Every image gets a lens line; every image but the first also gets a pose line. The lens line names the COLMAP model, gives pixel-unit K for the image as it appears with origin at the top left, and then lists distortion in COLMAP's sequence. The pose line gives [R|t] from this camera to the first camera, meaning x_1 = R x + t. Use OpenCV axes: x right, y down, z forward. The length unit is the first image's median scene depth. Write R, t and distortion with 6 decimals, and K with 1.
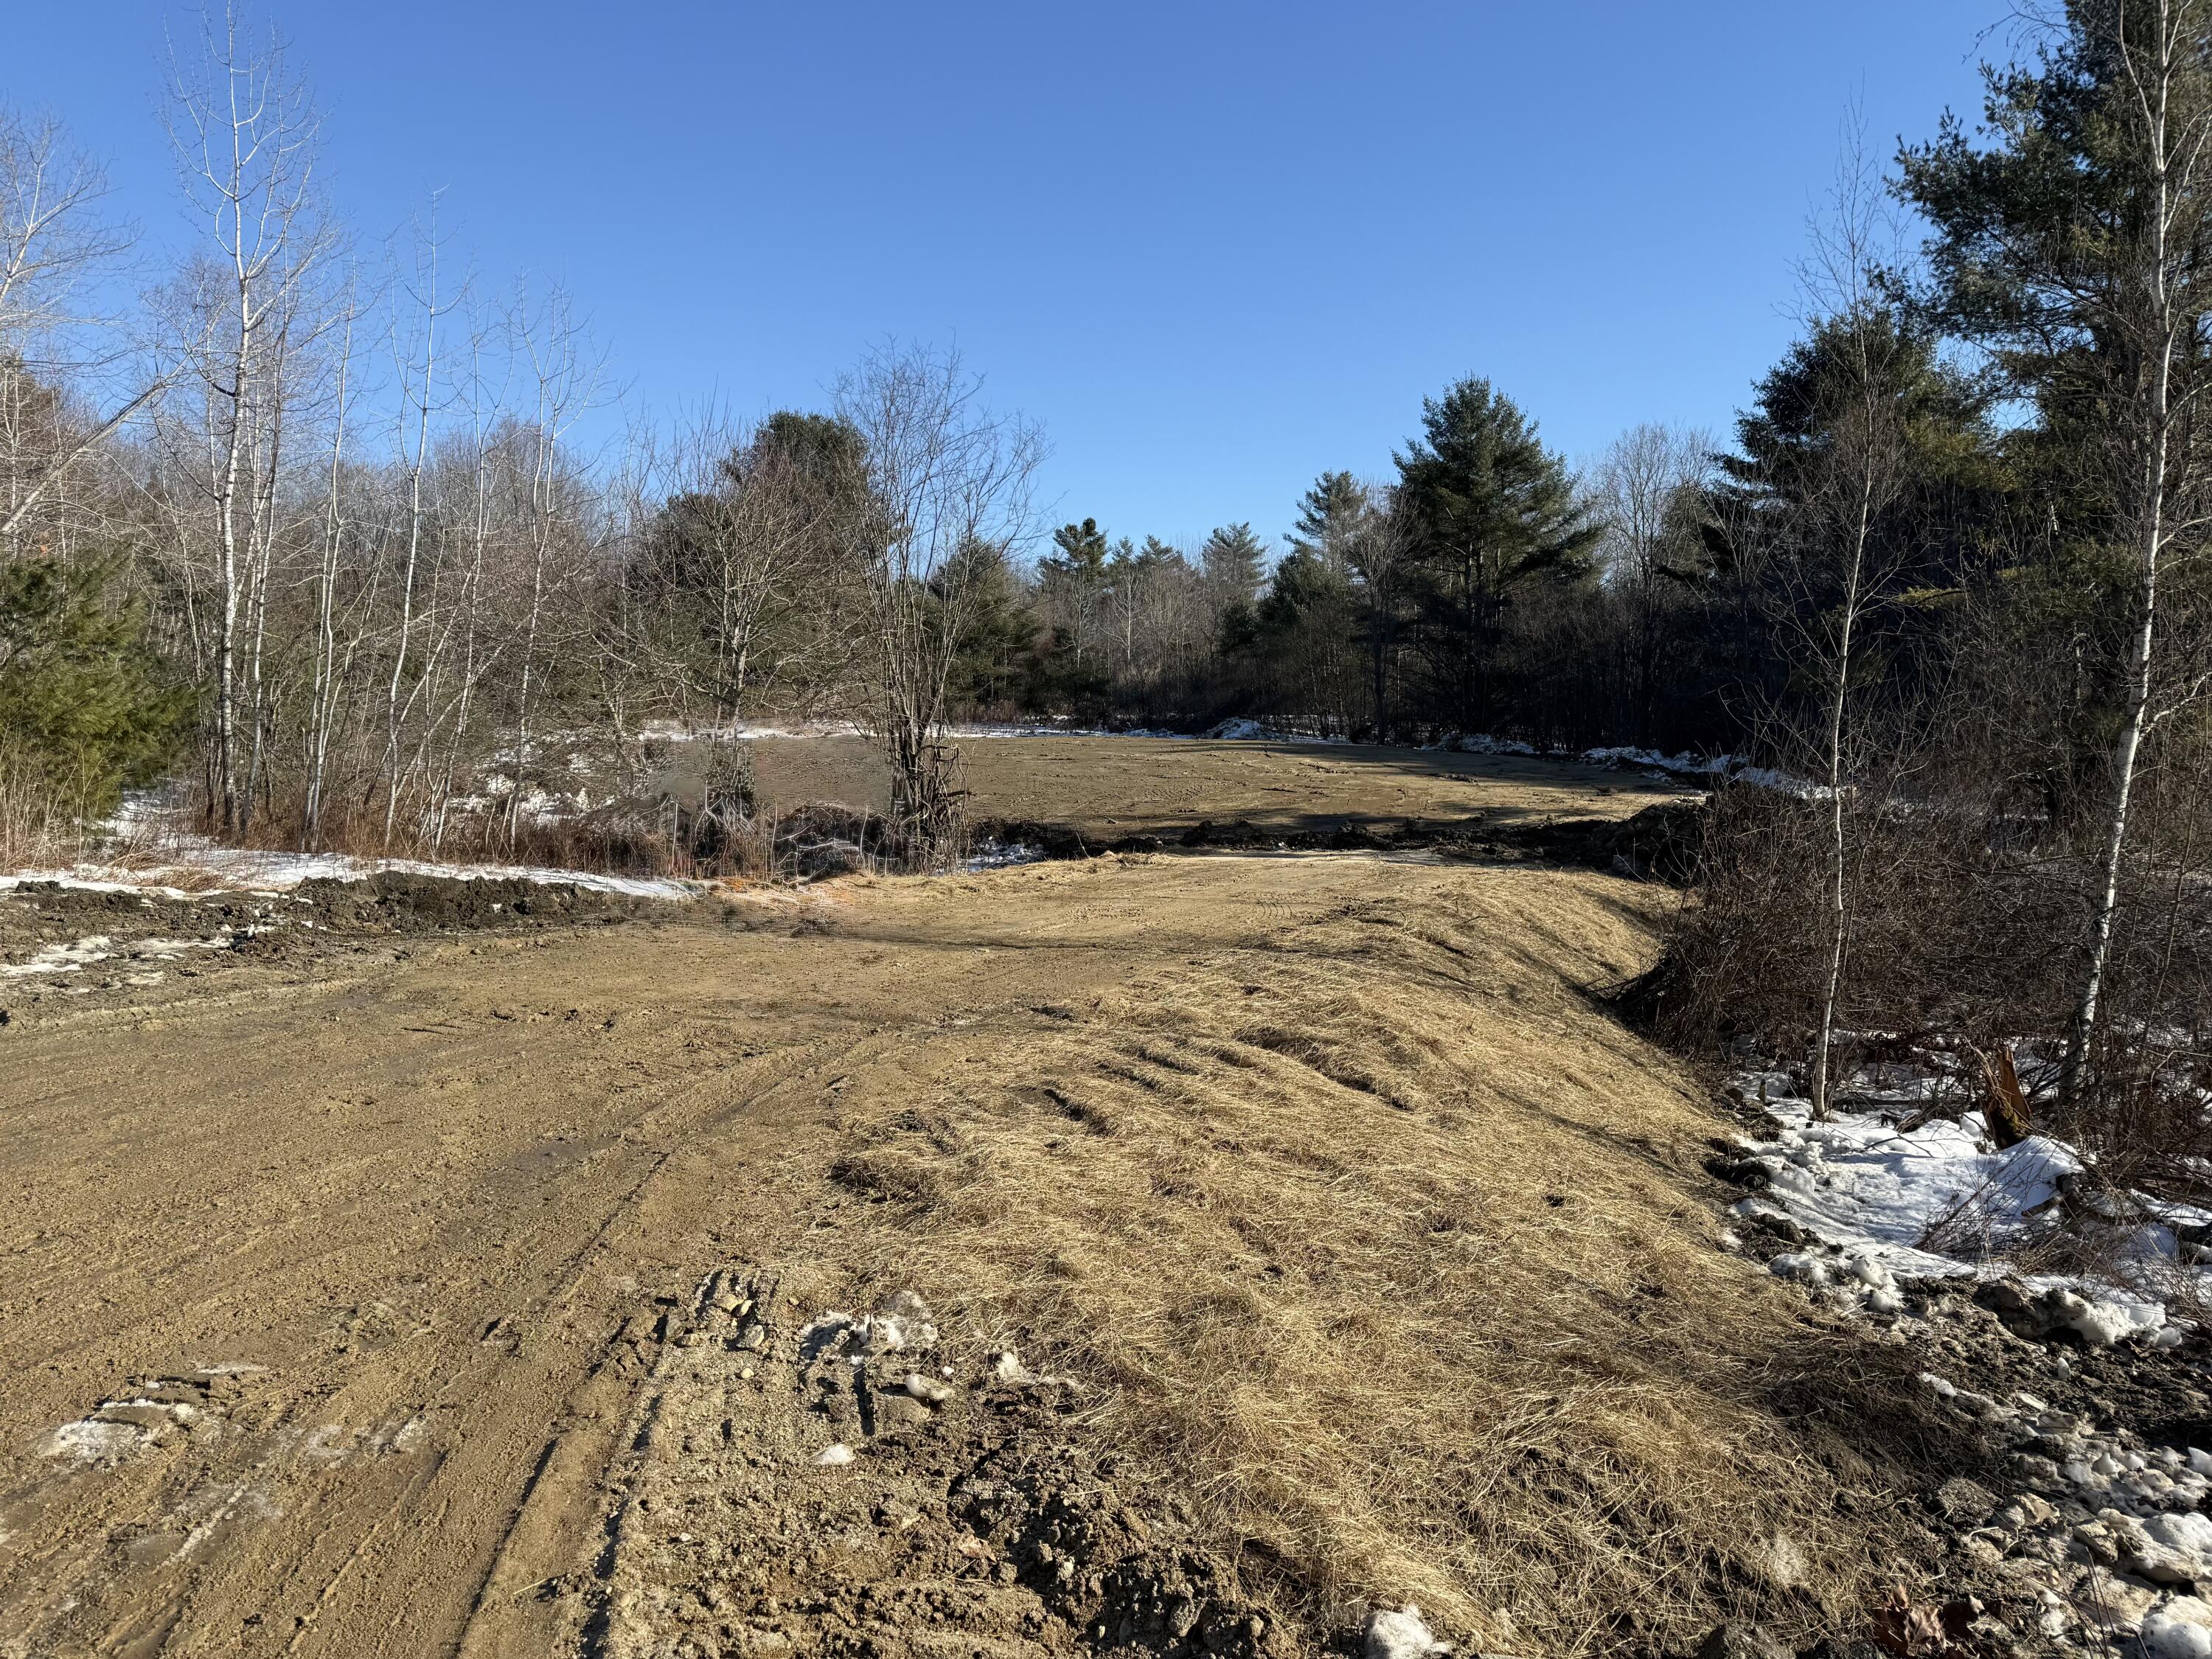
lens RADIAL K [[1544.3, 0, 1106.0], [0, 1544.3, 829.5], [0, 0, 1]] dist [0.130147, 0.000882]
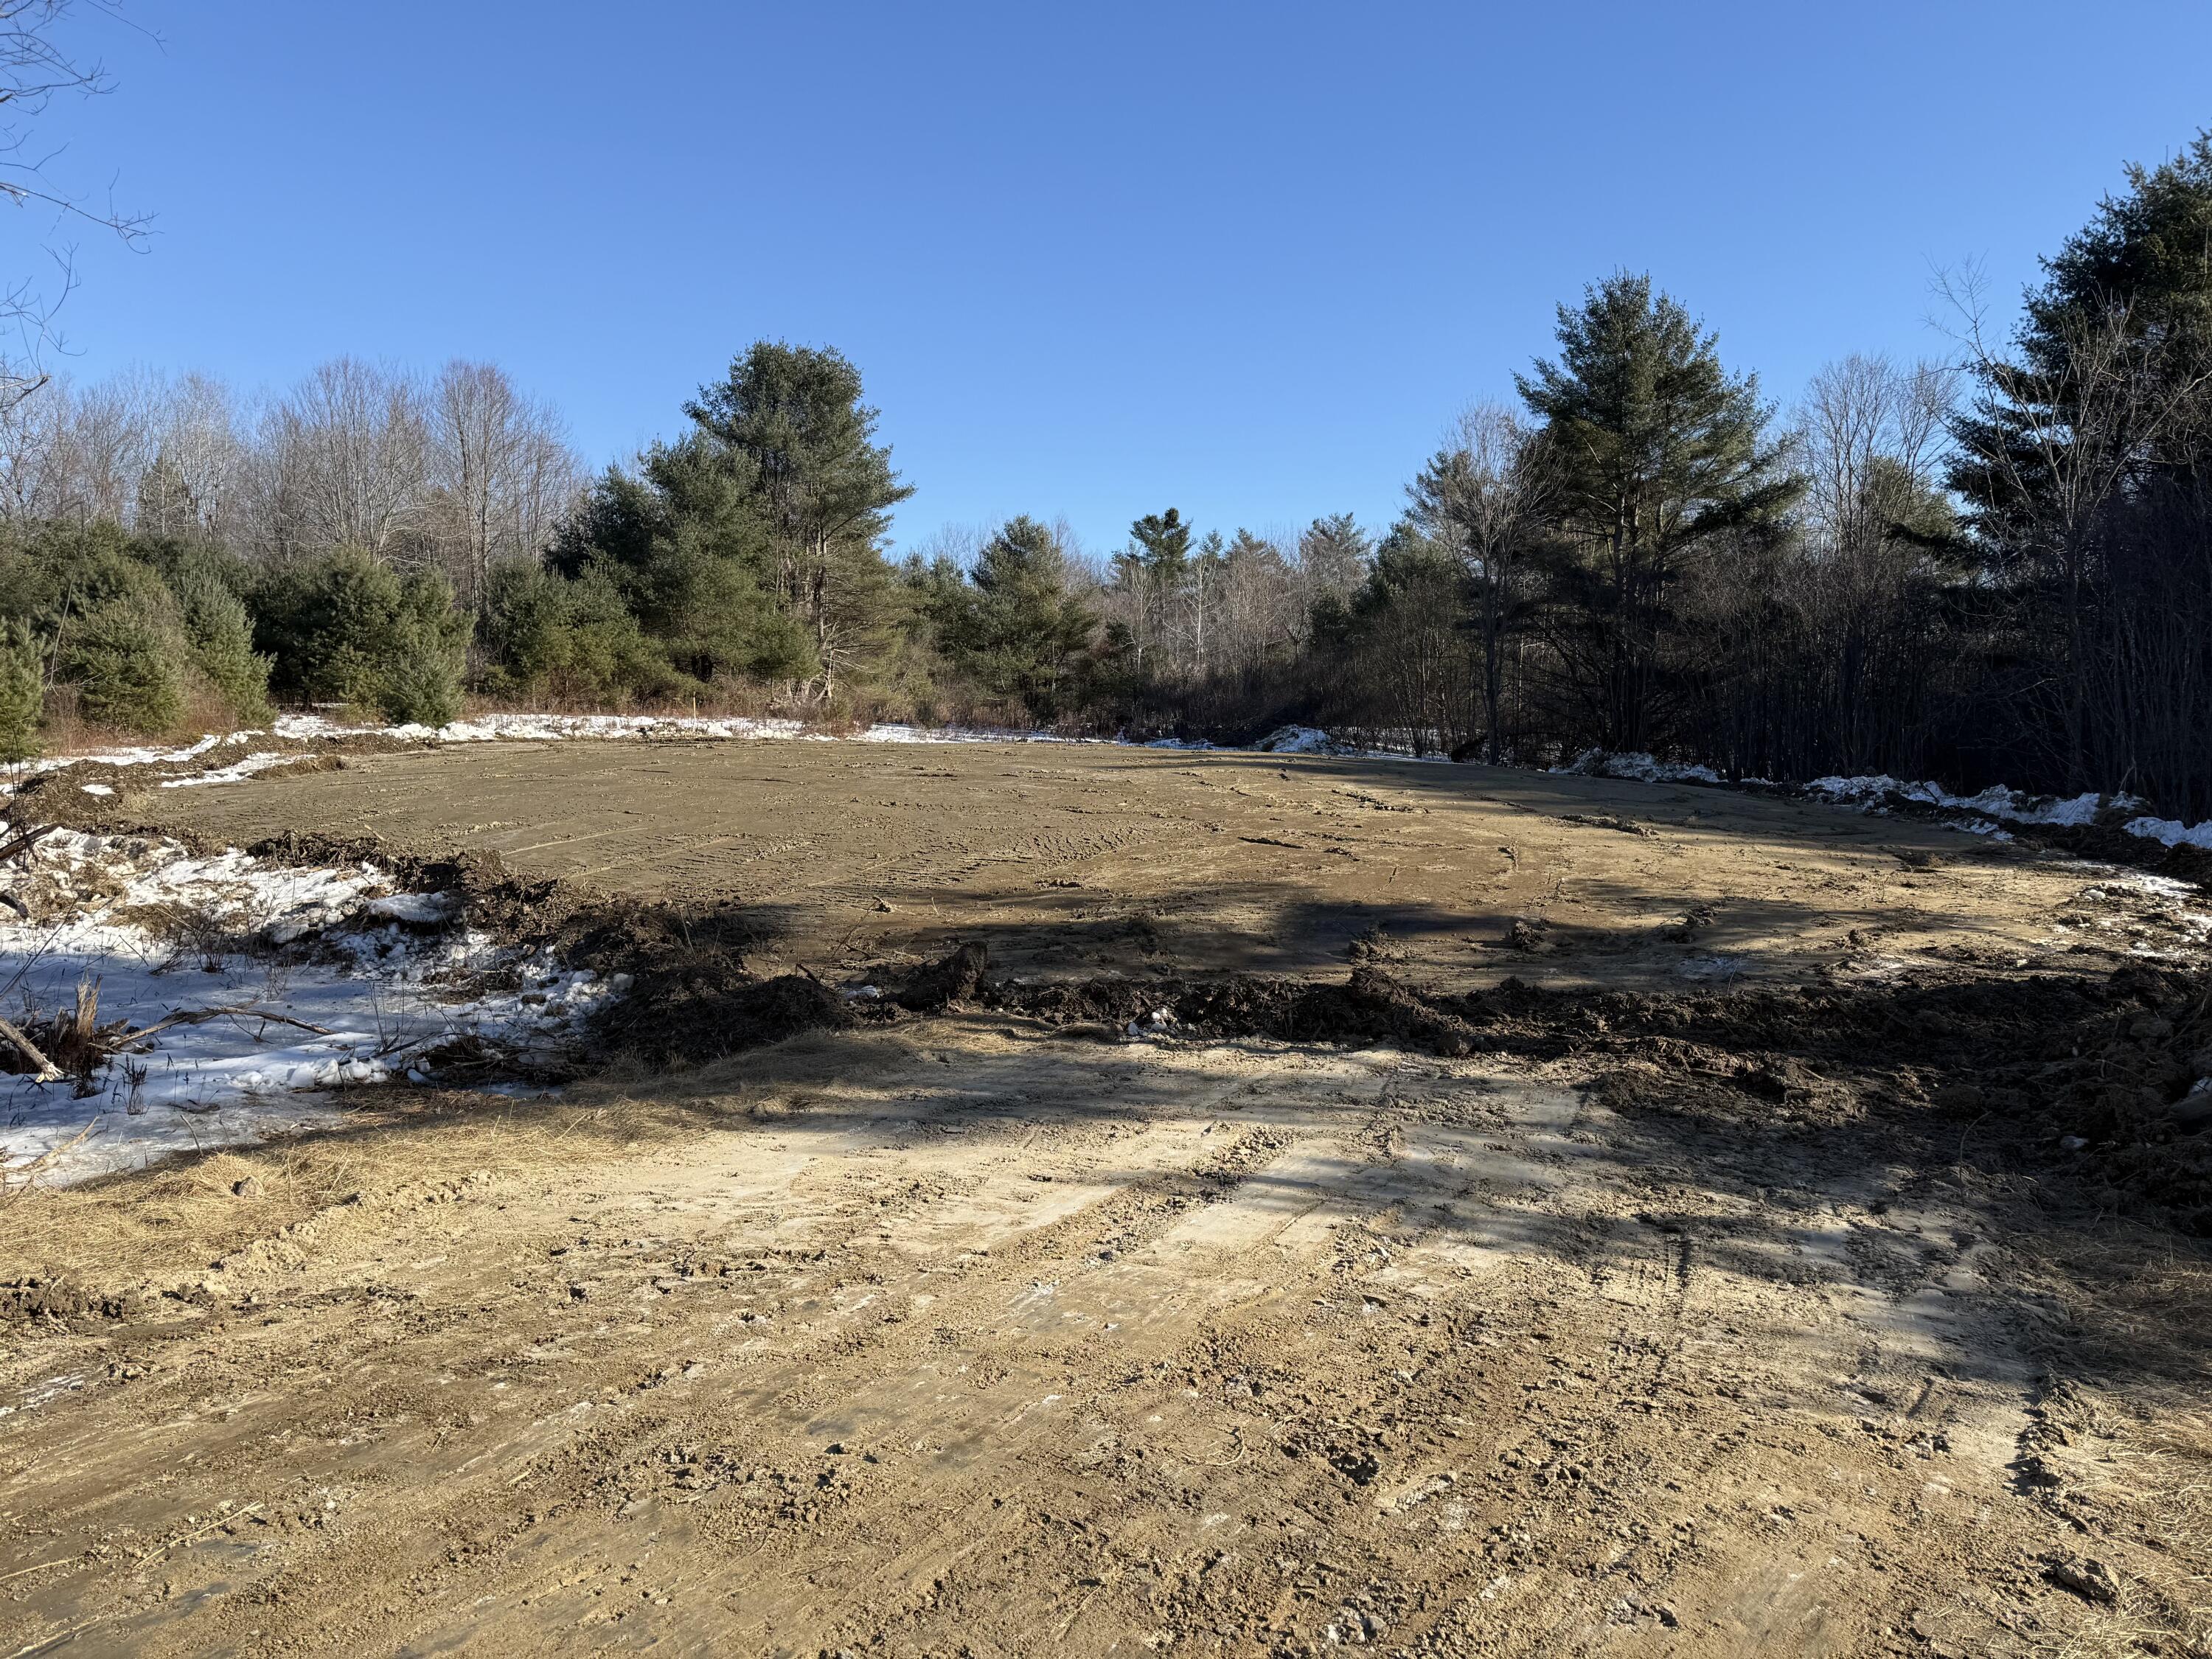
lens RADIAL K [[1548.0, 0, 1026.8], [0, 1548.0, 821.4], [0, 0, 1]] dist [0.002103, 0.007314]
pose [[0.991904, 0.023256, -0.124845, 0.048126], [-0.025244, 0.999578, -0.014361, -0.011700], [0.124459, 0.017397, 0.992072, 0.235914]]
